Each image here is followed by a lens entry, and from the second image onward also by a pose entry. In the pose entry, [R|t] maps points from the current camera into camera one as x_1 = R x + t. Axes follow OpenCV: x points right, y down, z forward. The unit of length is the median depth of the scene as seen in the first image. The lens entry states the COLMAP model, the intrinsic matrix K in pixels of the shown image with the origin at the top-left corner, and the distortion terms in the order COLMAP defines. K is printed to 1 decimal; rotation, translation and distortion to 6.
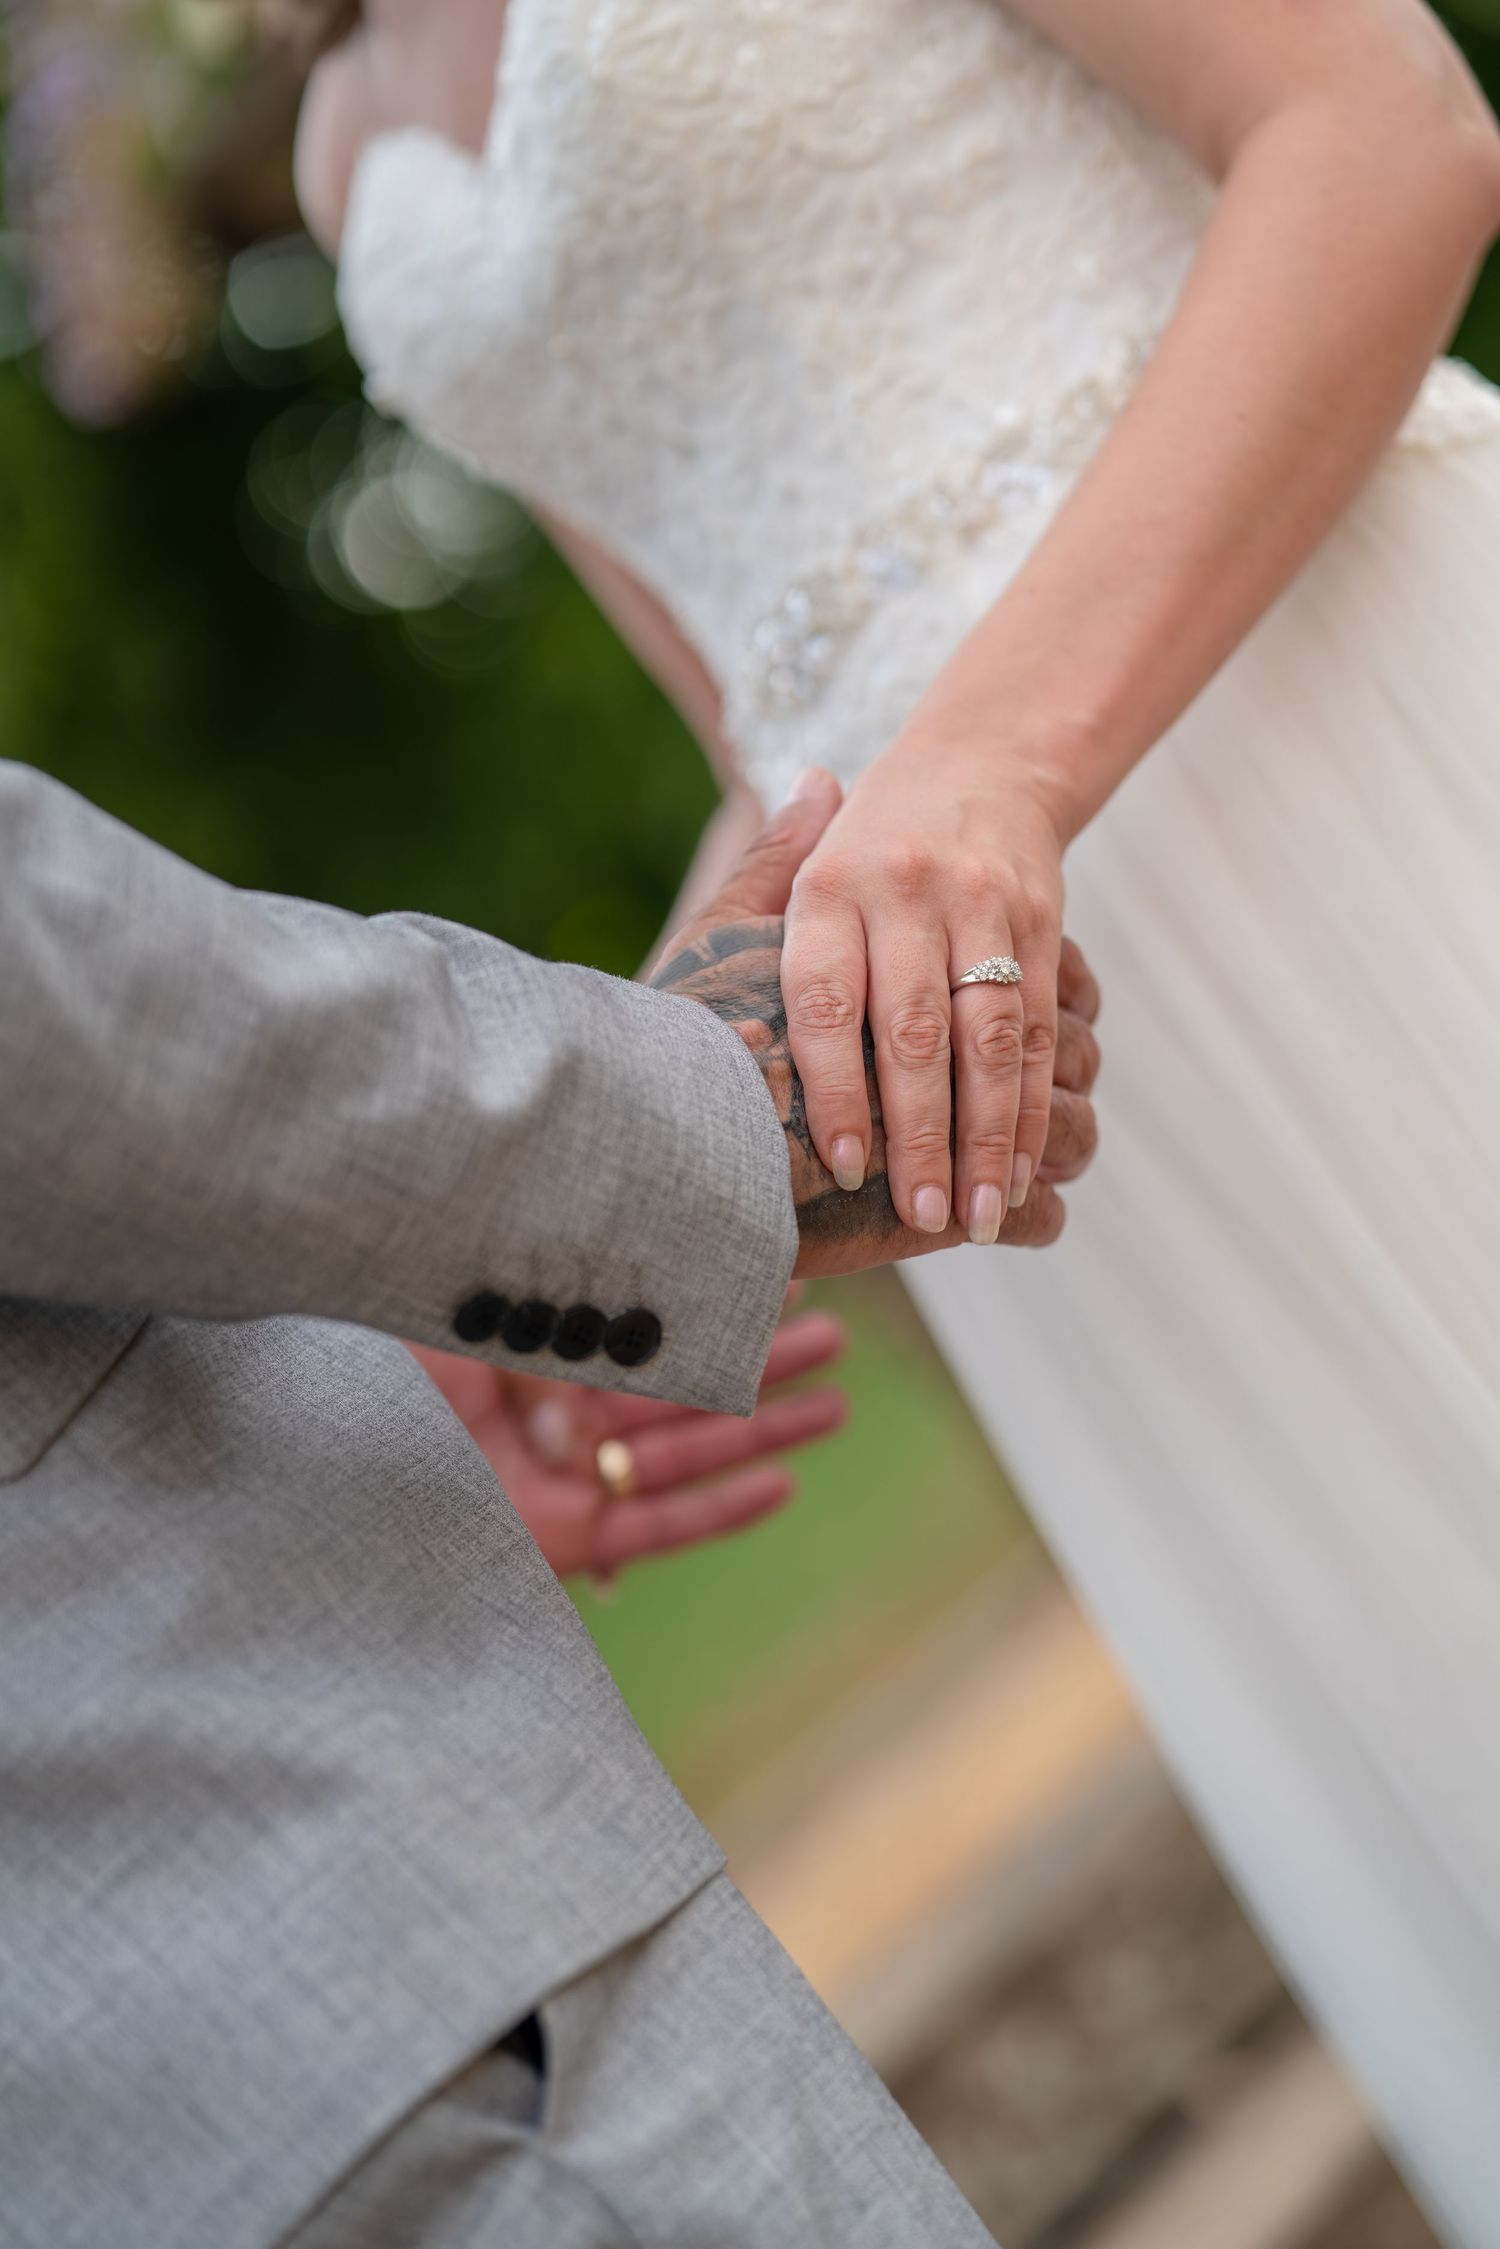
lens RADIAL K [[5272.8, 0, 749.6], [0, 5272.8, 1128.4], [0, 0, 1]] dist [0.070732, 0.000000]
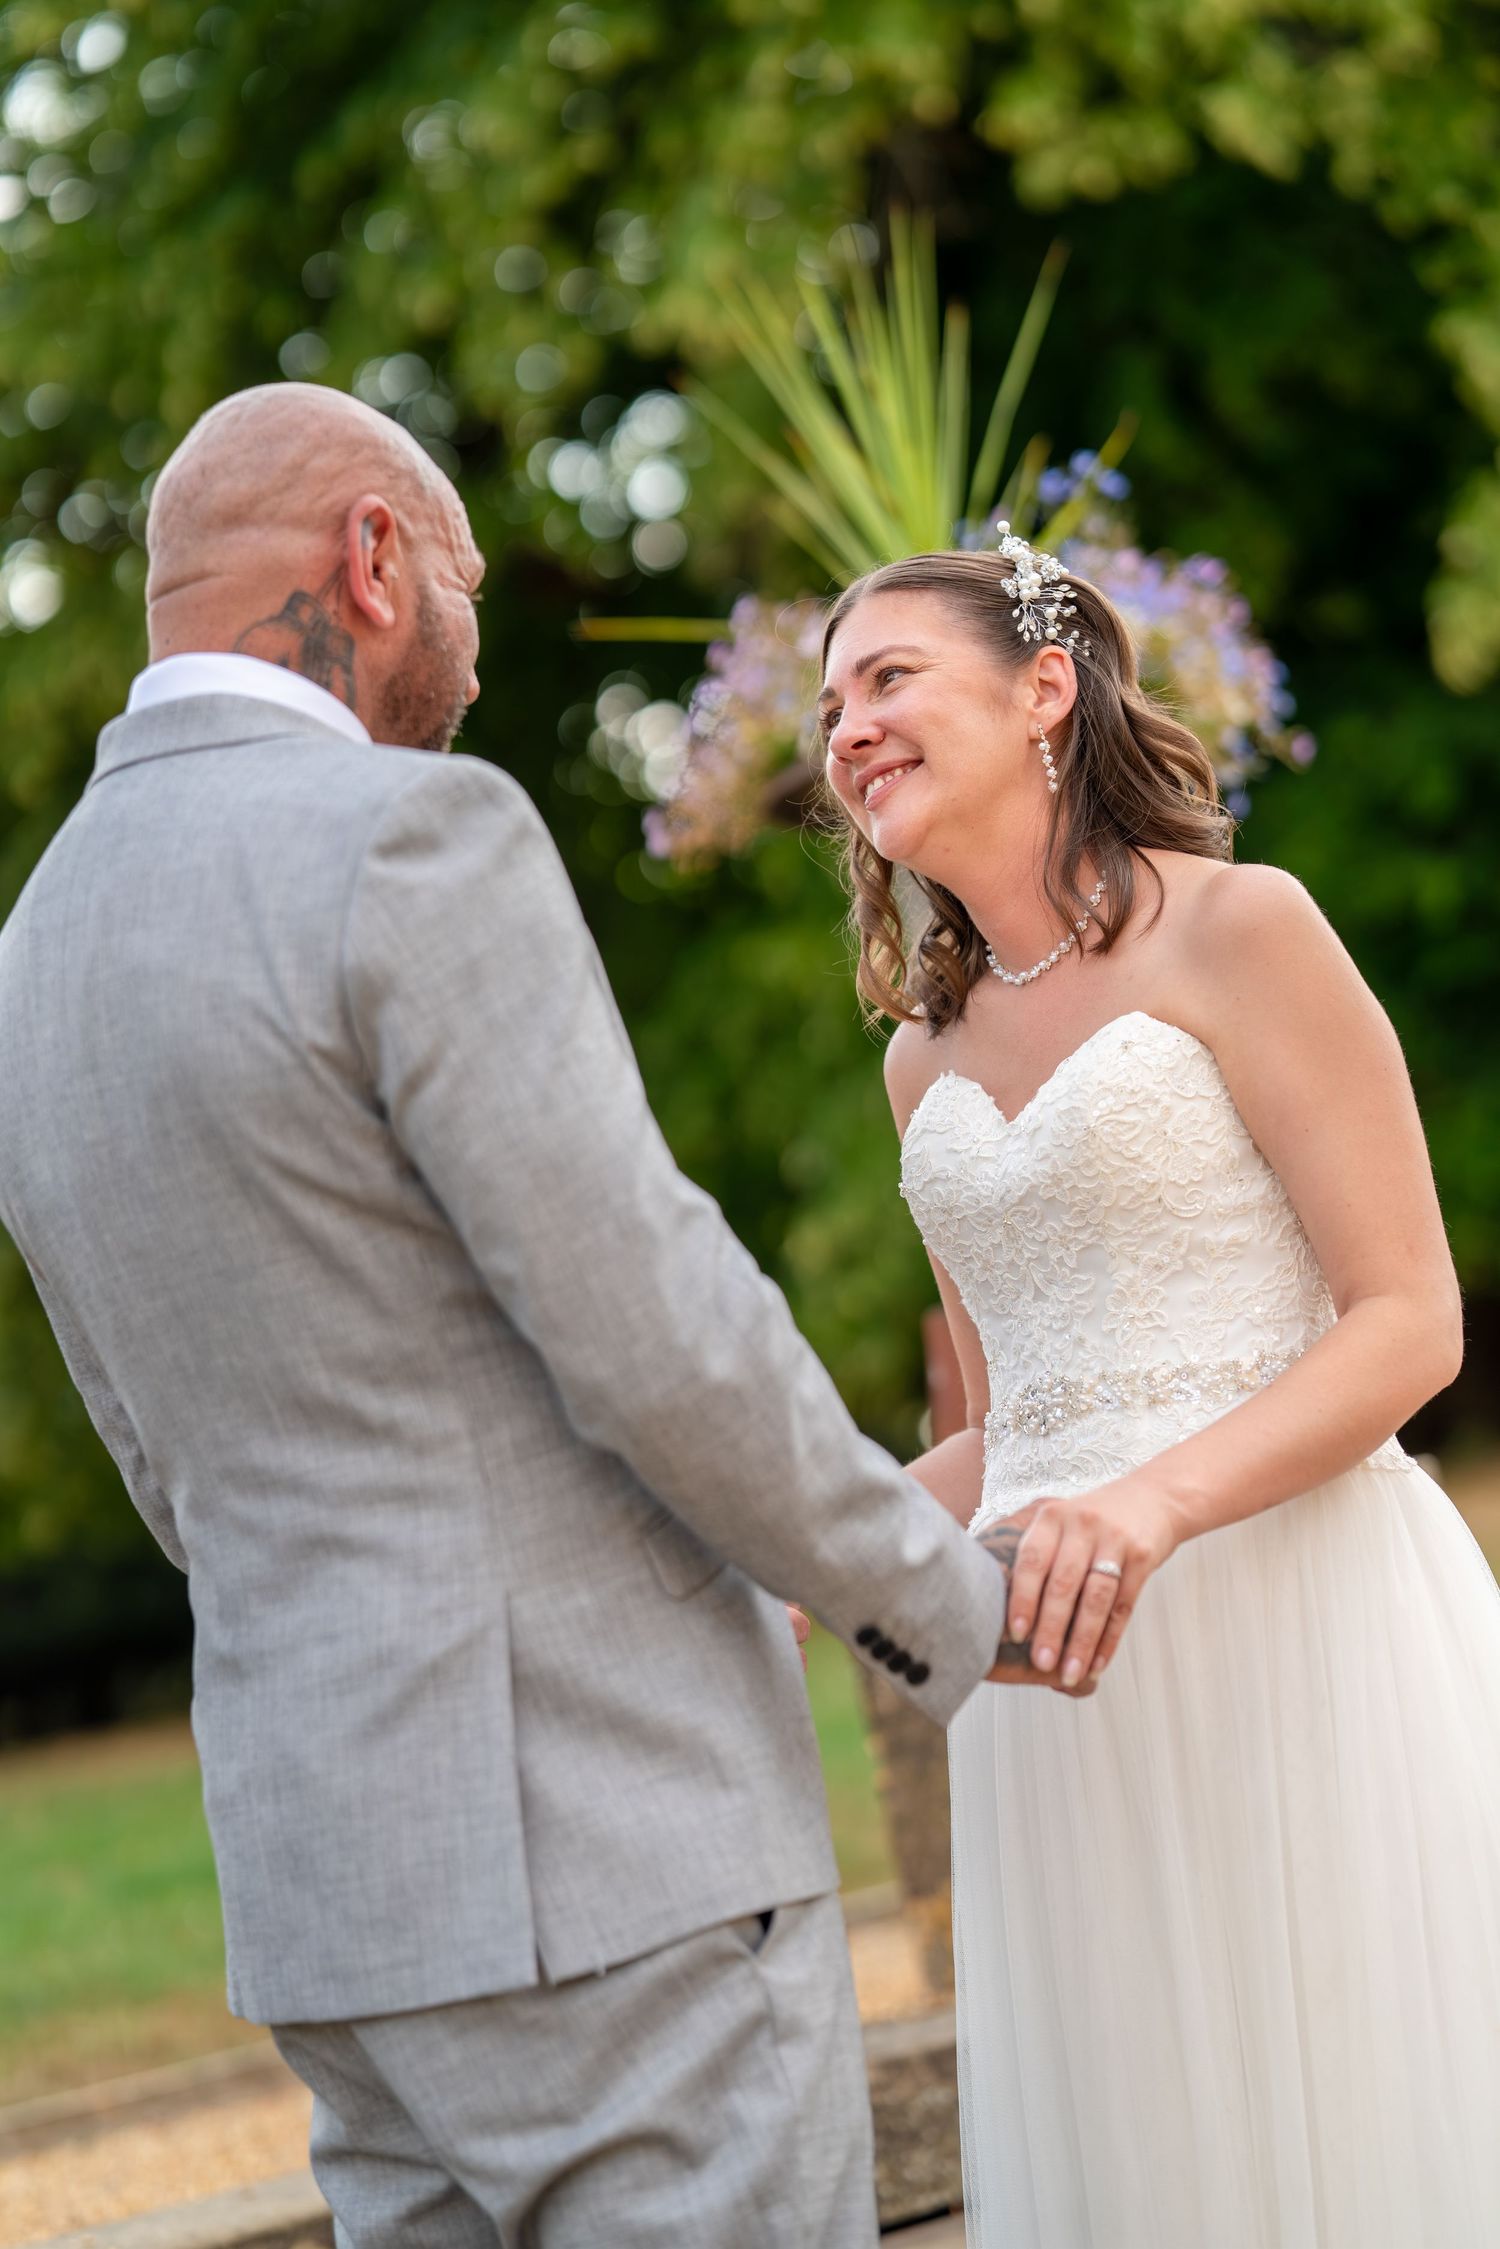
lens RADIAL K [[5272.8, 0, 750.3], [0, 5272.8, 1121.6], [0, 0, 1]] dist [0.070732, 0.000000]
pose [[0.890798, 0.452176, 0.044888, -0.243657], [-0.445025, 0.888117, -0.114894, 0.099681], [-0.091818, 0.082371, 0.992363, -1.062027]]
